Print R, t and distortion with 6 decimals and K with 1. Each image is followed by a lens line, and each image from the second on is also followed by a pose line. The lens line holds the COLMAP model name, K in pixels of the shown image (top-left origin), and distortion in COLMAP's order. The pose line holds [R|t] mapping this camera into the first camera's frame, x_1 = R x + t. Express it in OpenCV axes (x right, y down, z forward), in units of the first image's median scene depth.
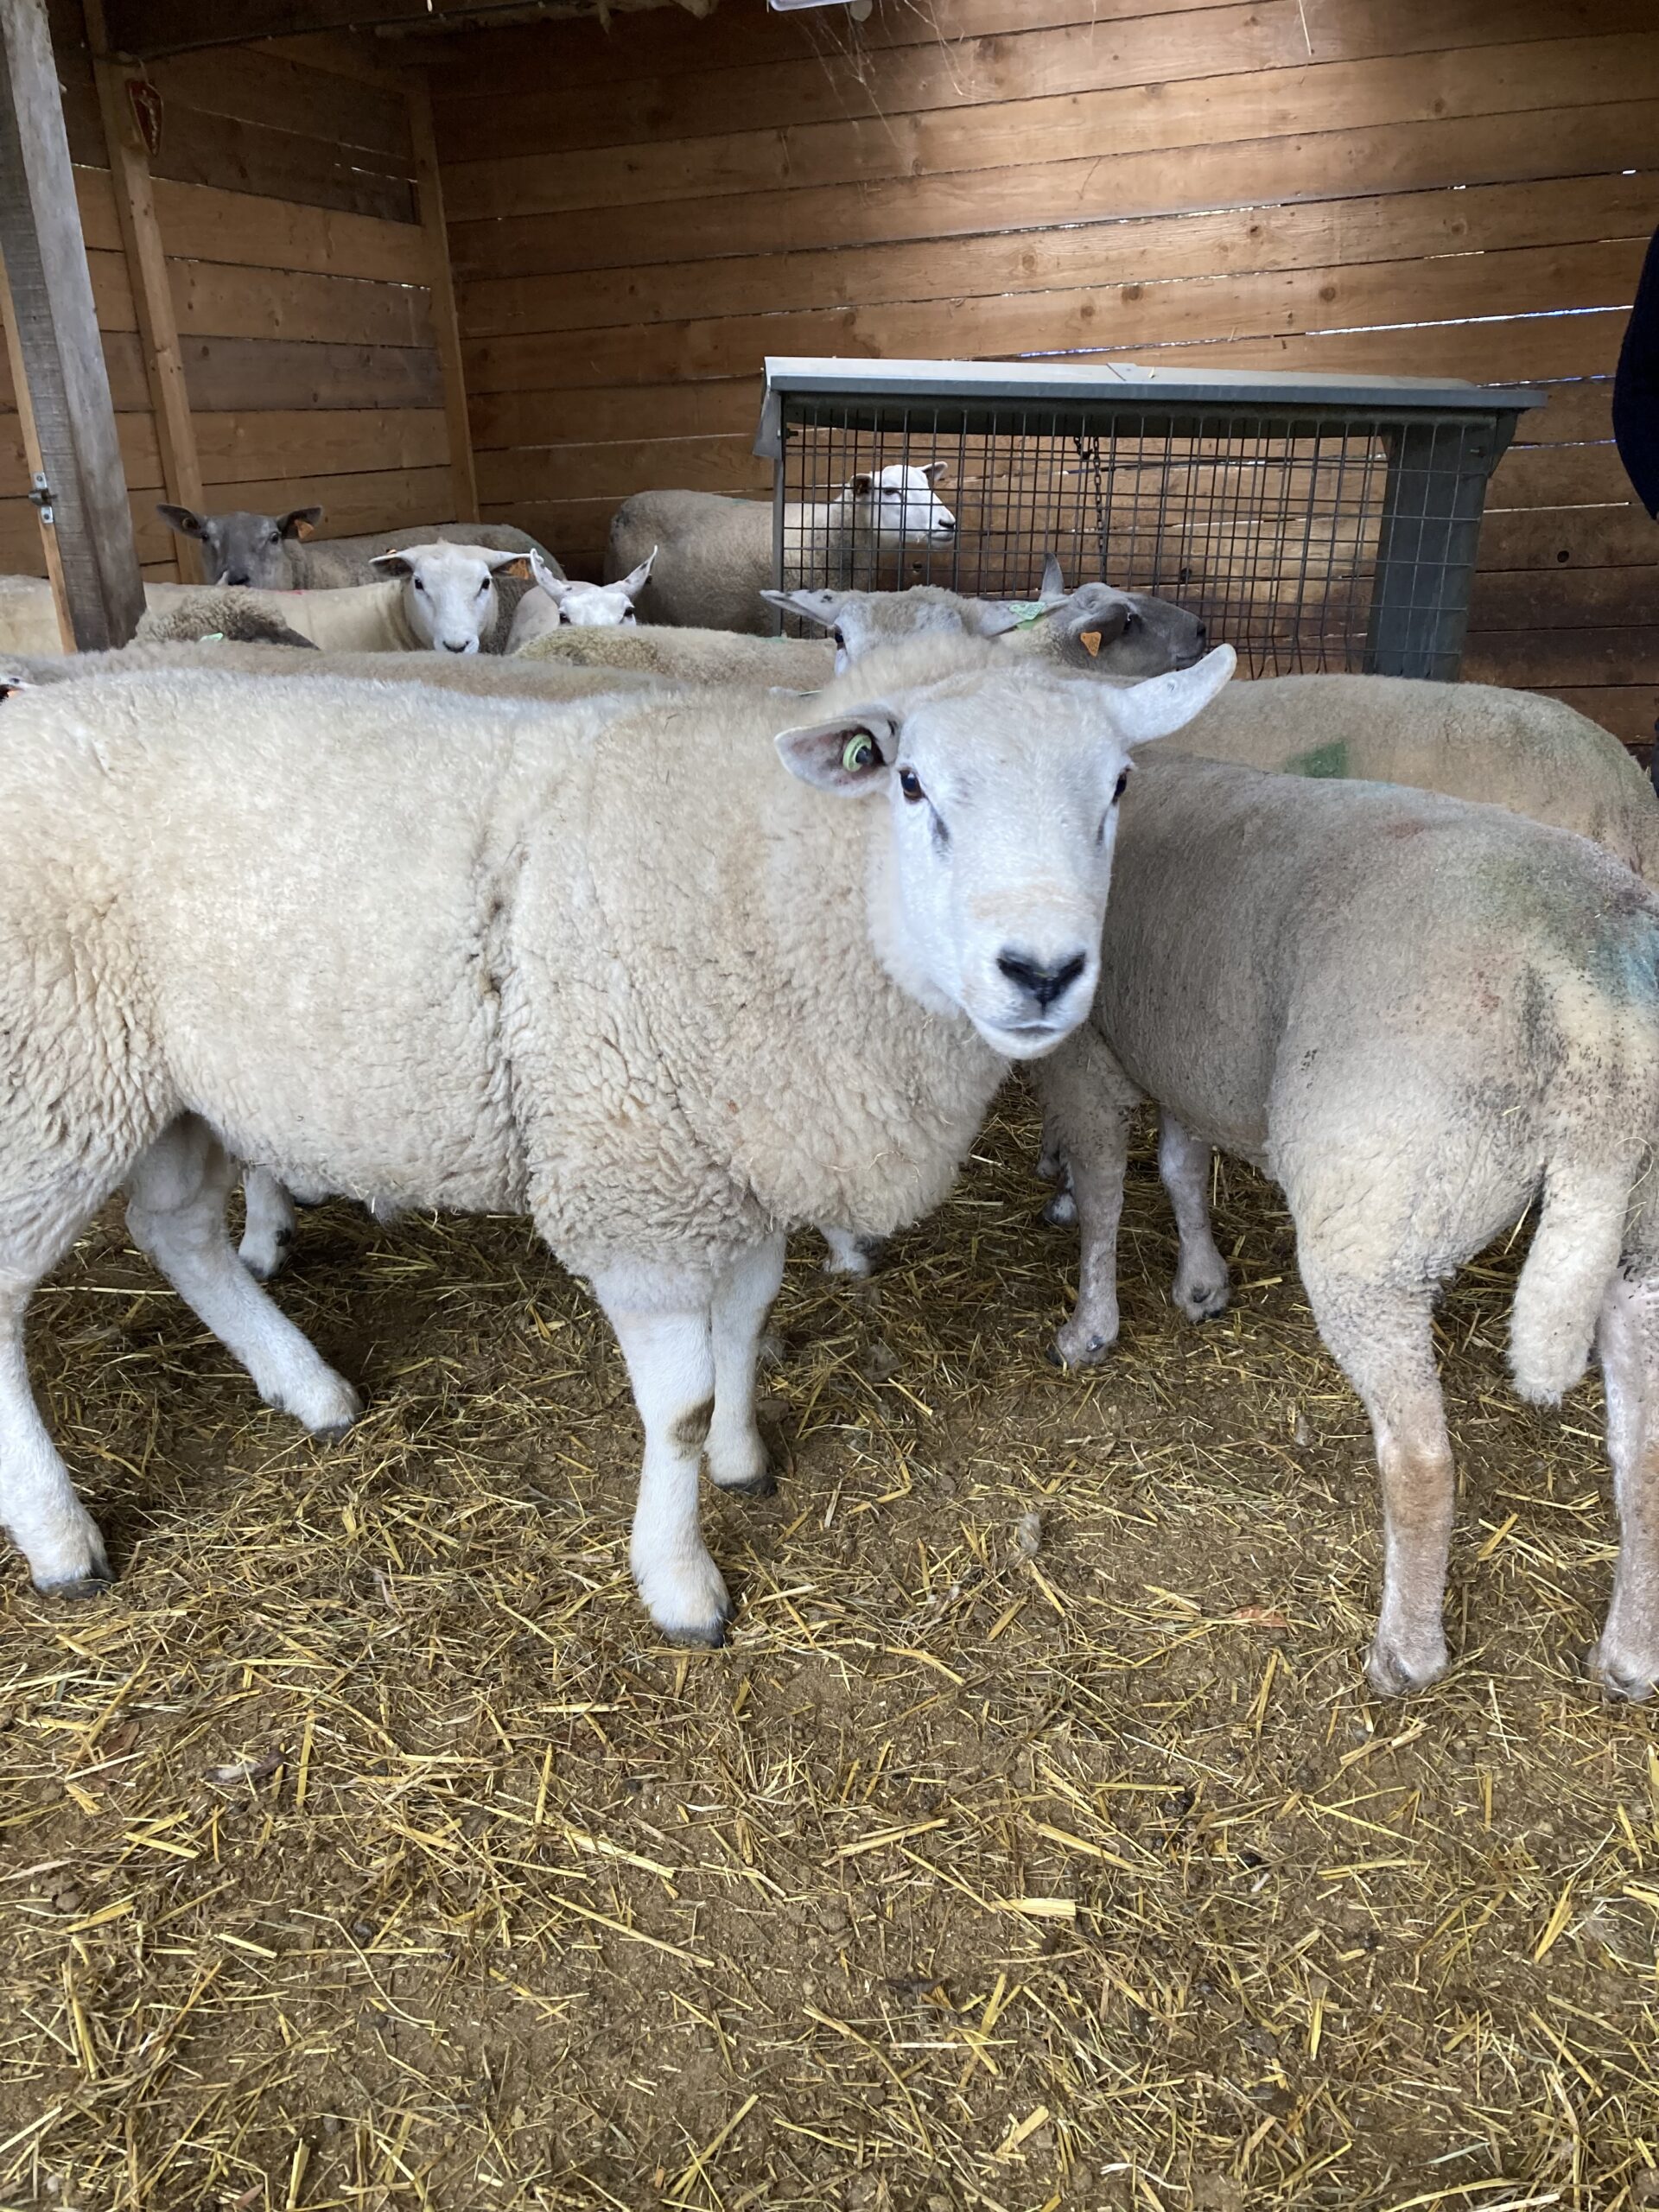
lens RADIAL K [[1790.8, 0, 846.9], [0, 1790.8, 1074.3], [0, 0, 1]] dist [0.027700, -0.009947]
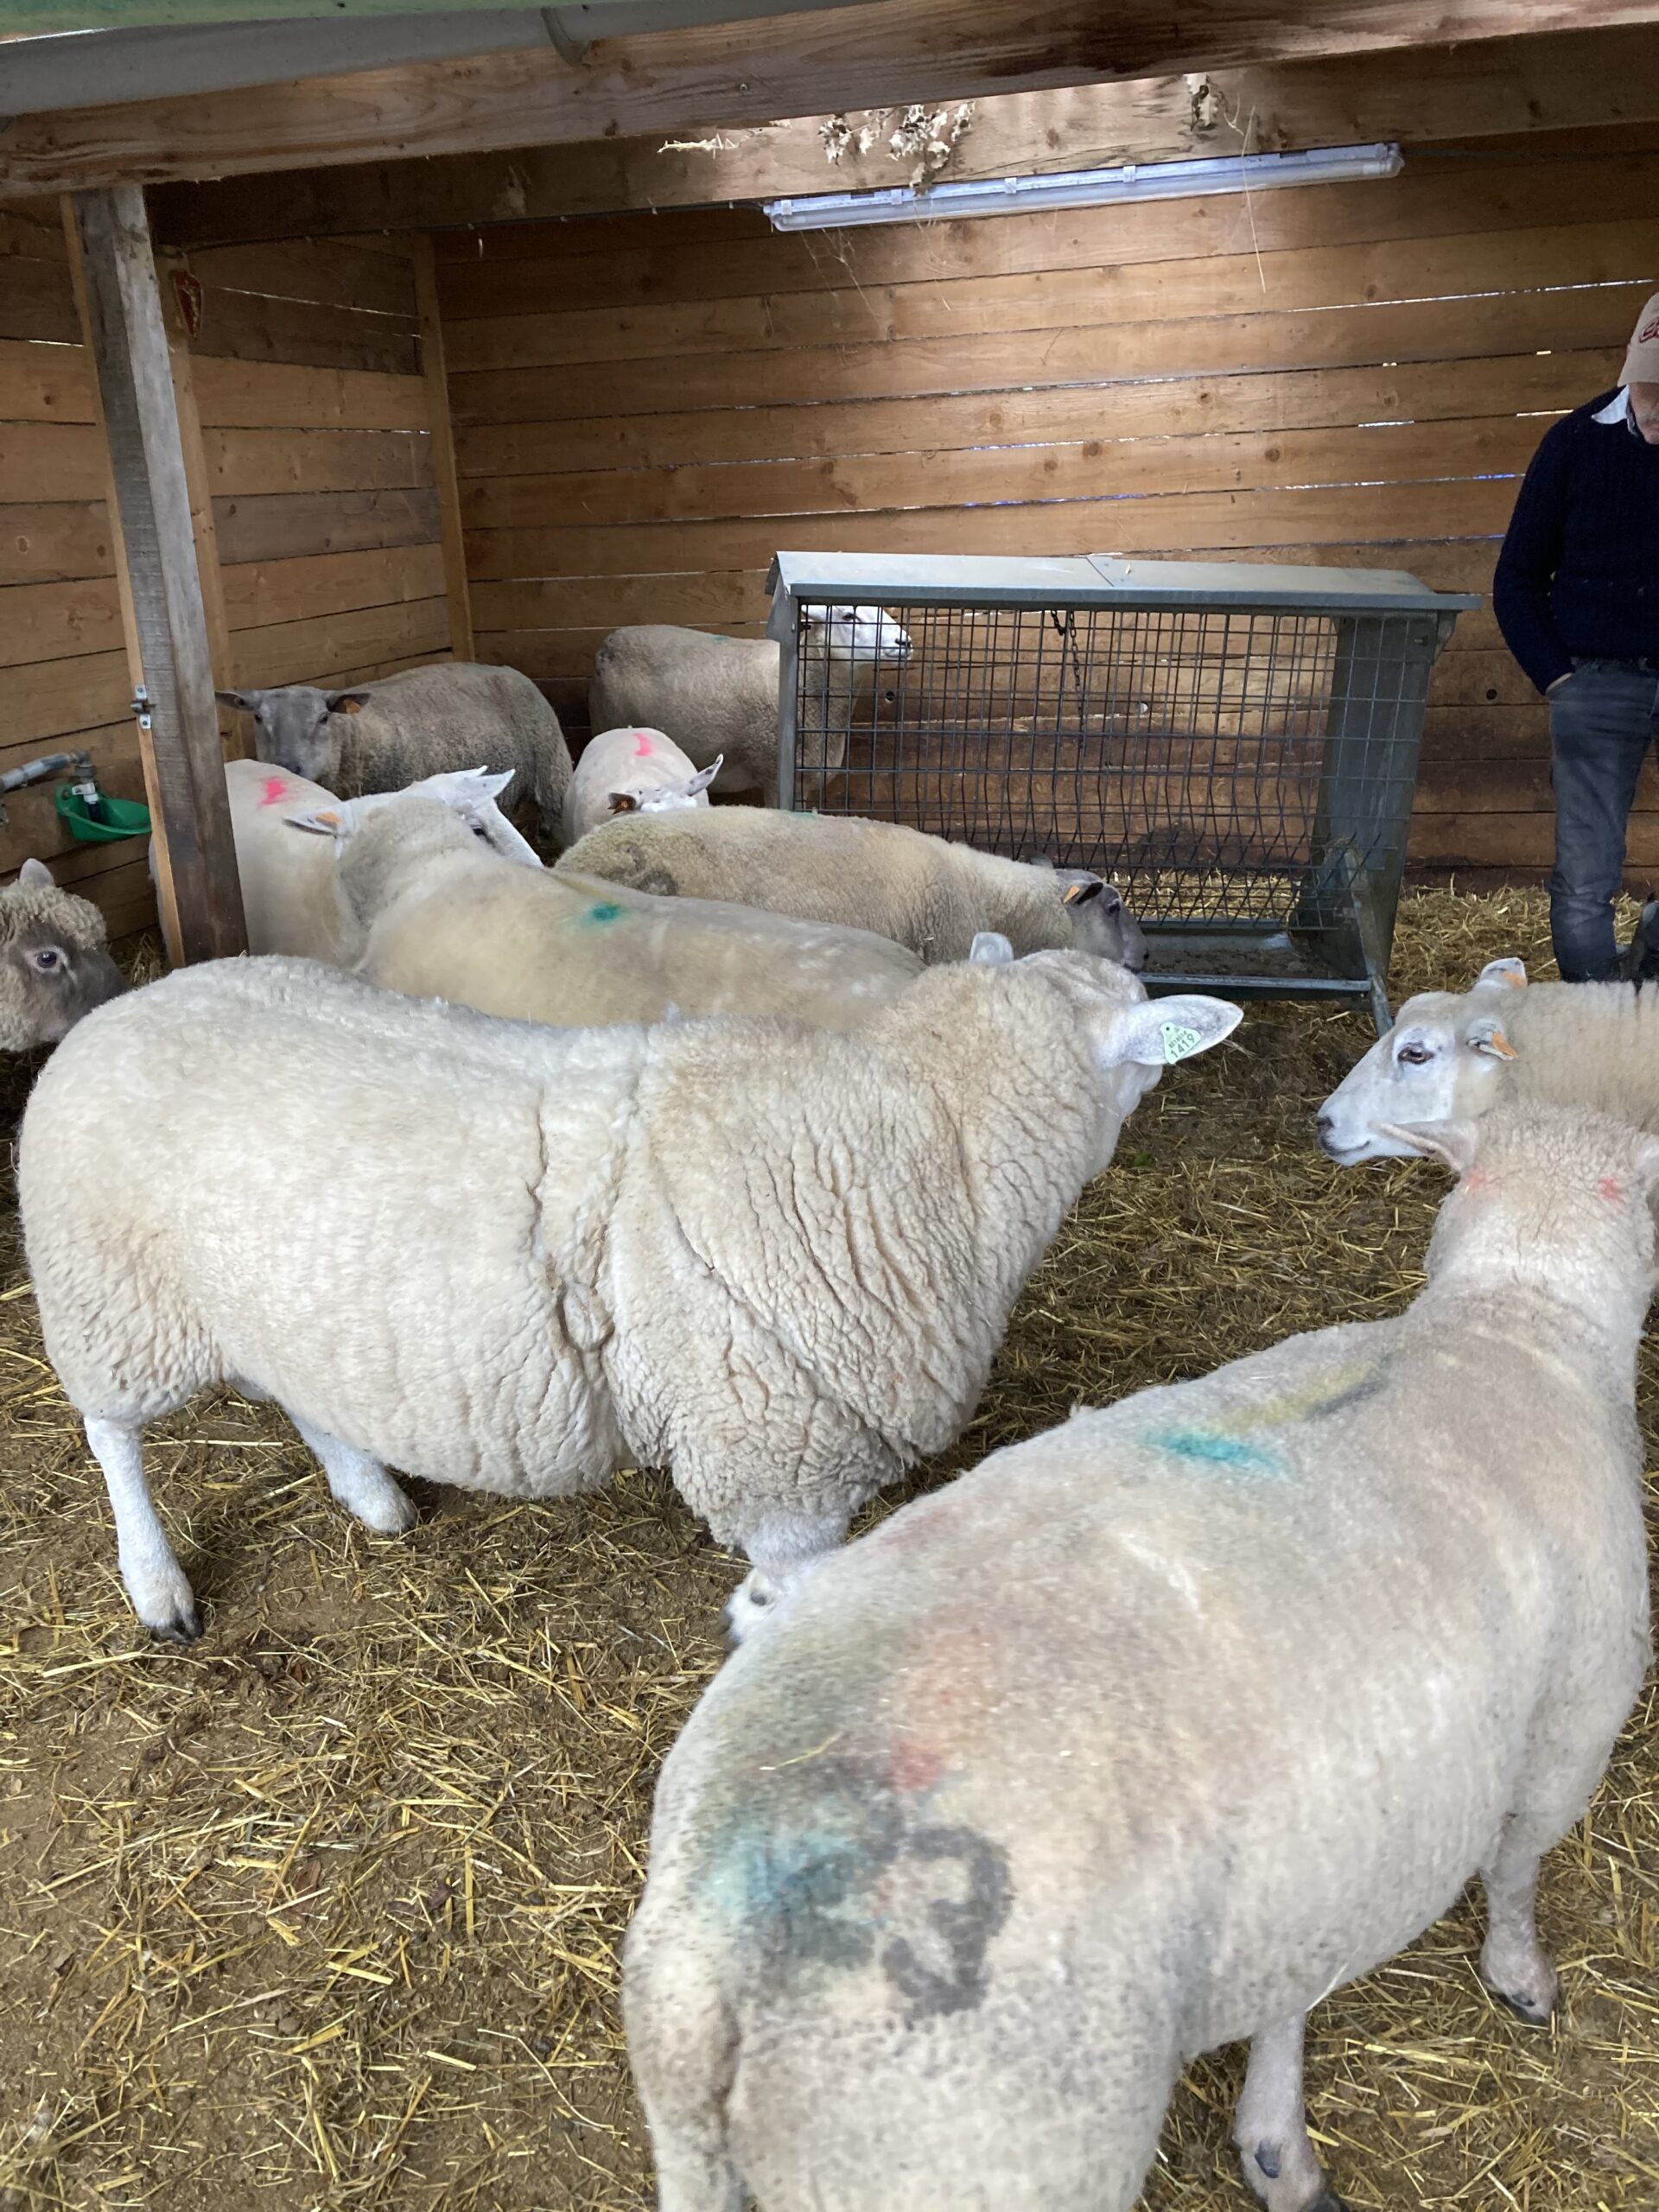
lens RADIAL K [[1790.8, 0, 829.9], [0, 1790.8, 1050.9], [0, 0, 1]] dist [0.027700, -0.009947]
pose [[0.999524, -0.002855, 0.030710, -0.089123], [0.003944, 0.999363, -0.035462, -0.102013], [-0.030589, 0.035566, 0.998899, -0.158862]]
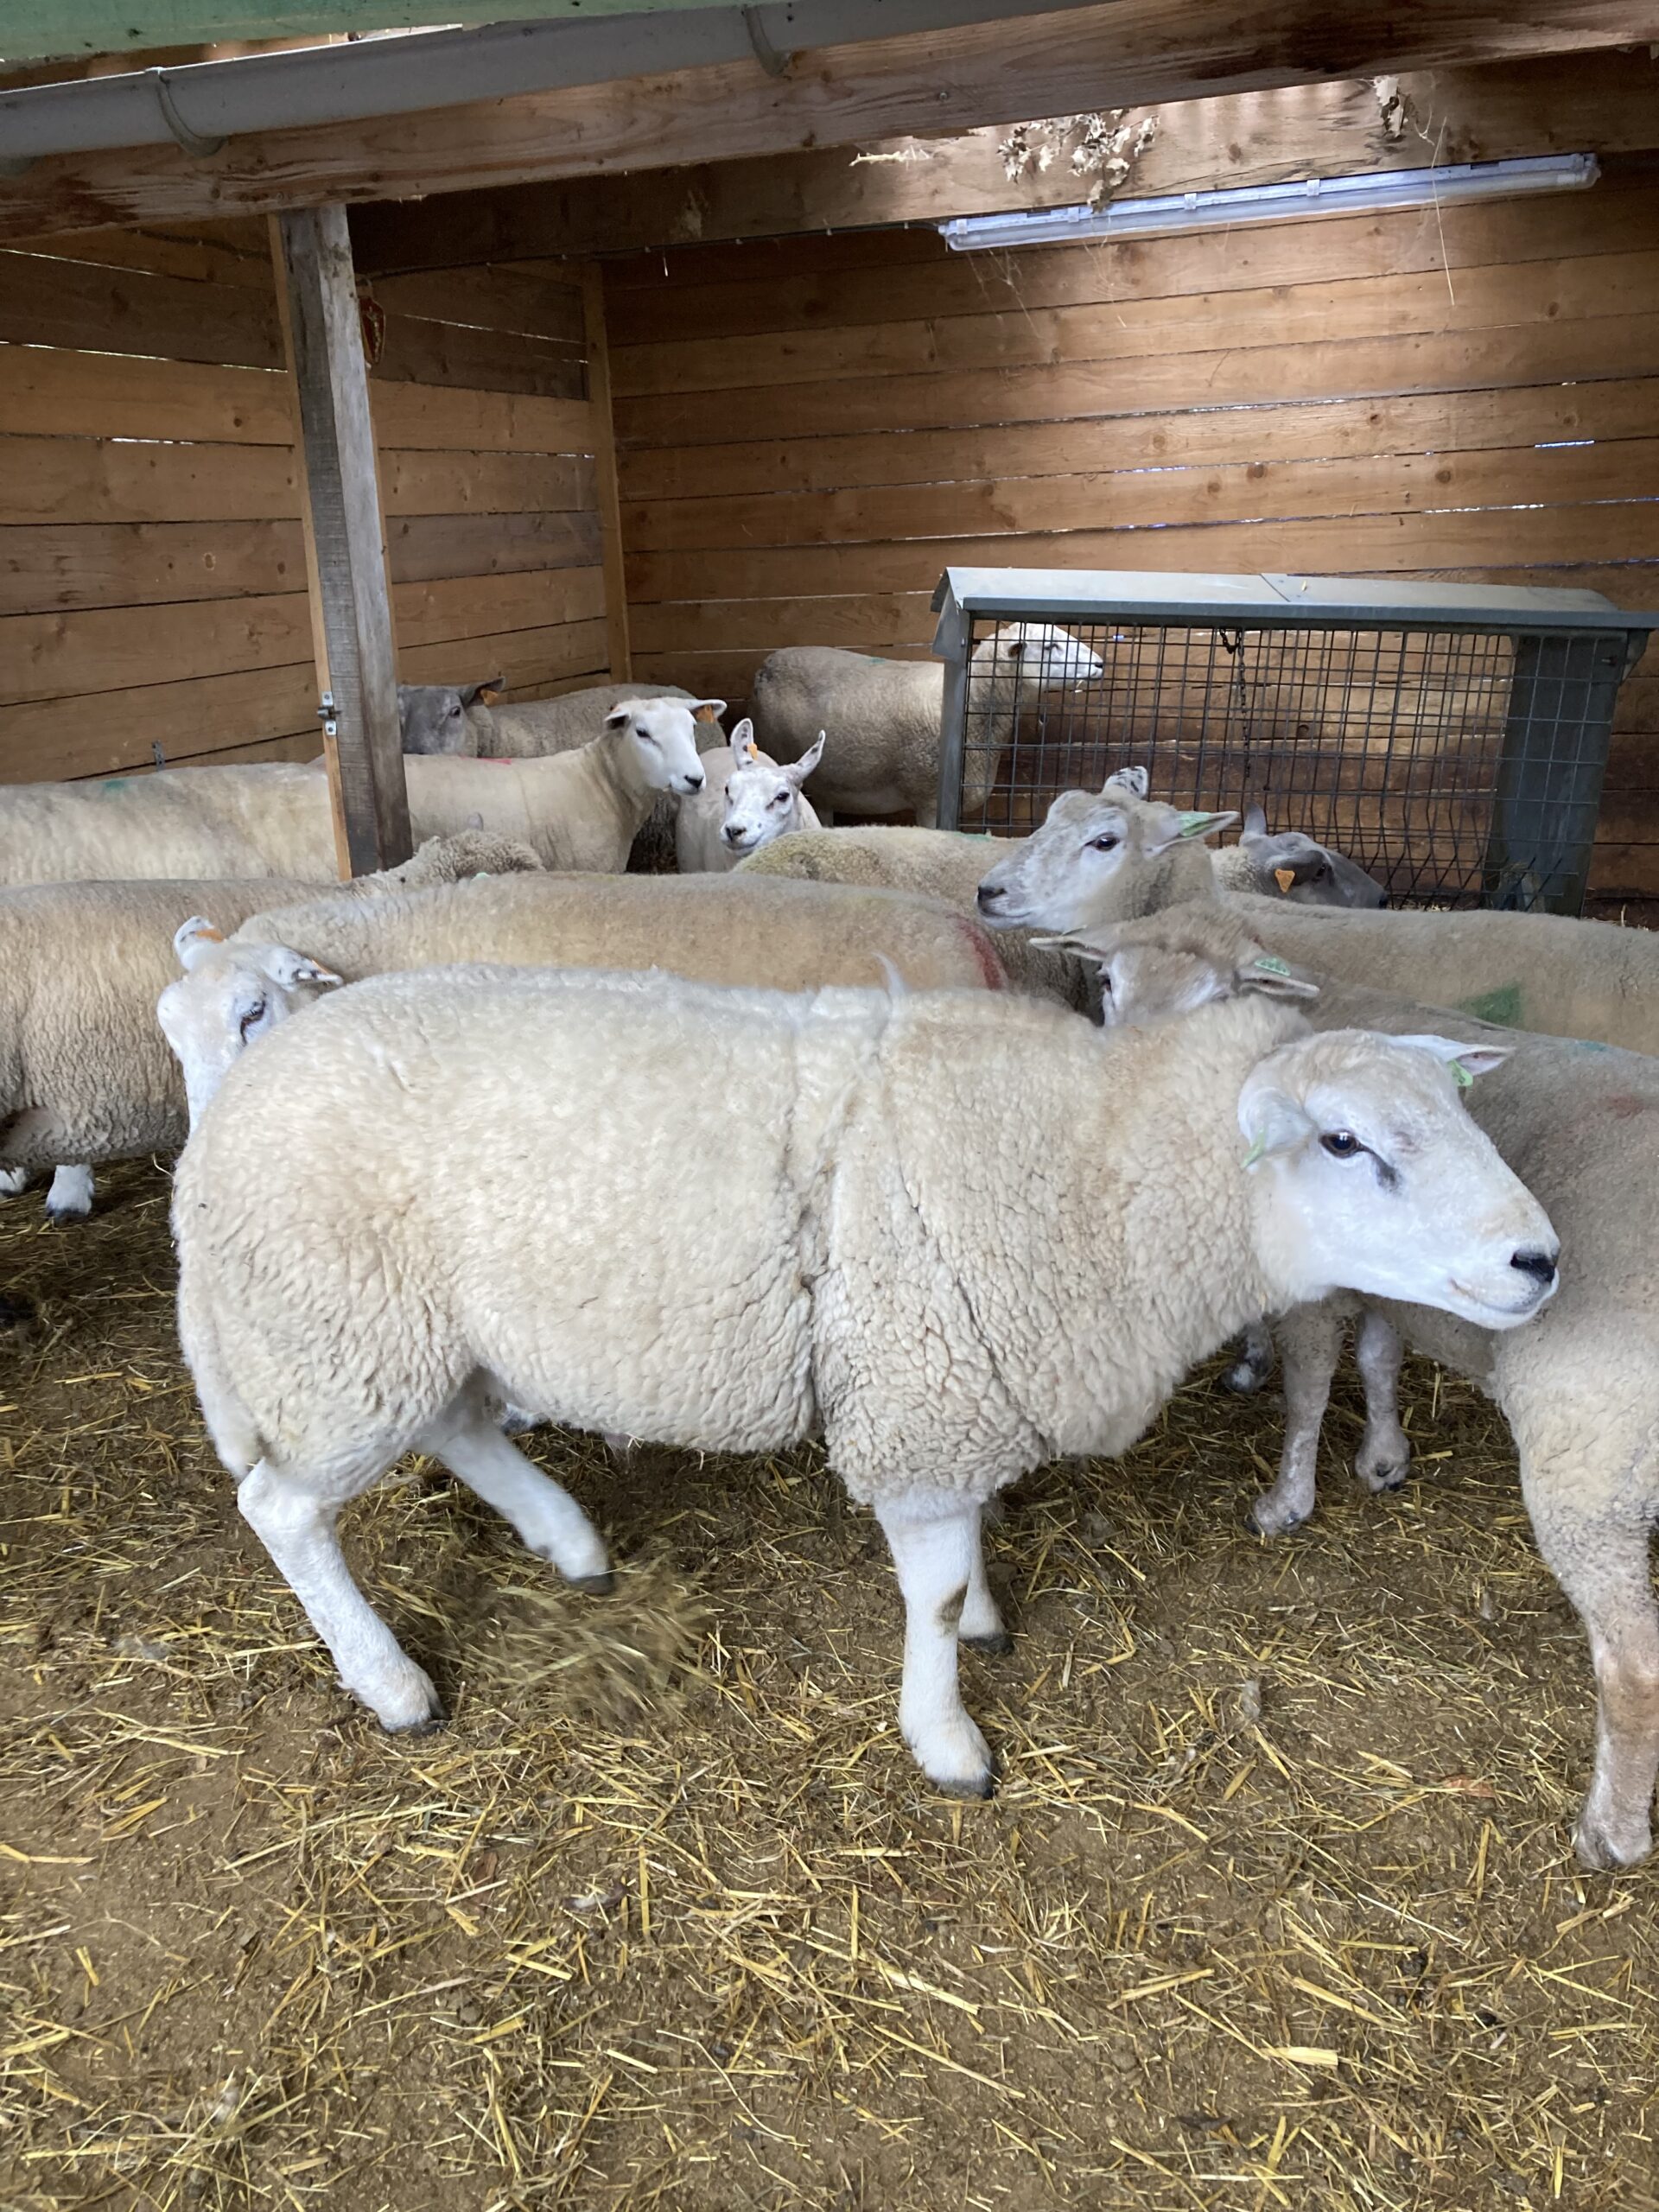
lens RADIAL K [[1790.8, 0, 837.1], [0, 1790.8, 1053.8], [0, 0, 1]] dist [0.027700, -0.009947]
pose [[0.999224, 0.019024, -0.034480, -0.128432], [-0.020760, 0.998497, -0.050723, -0.085119], [0.033463, 0.051400, 0.998117, -0.148001]]
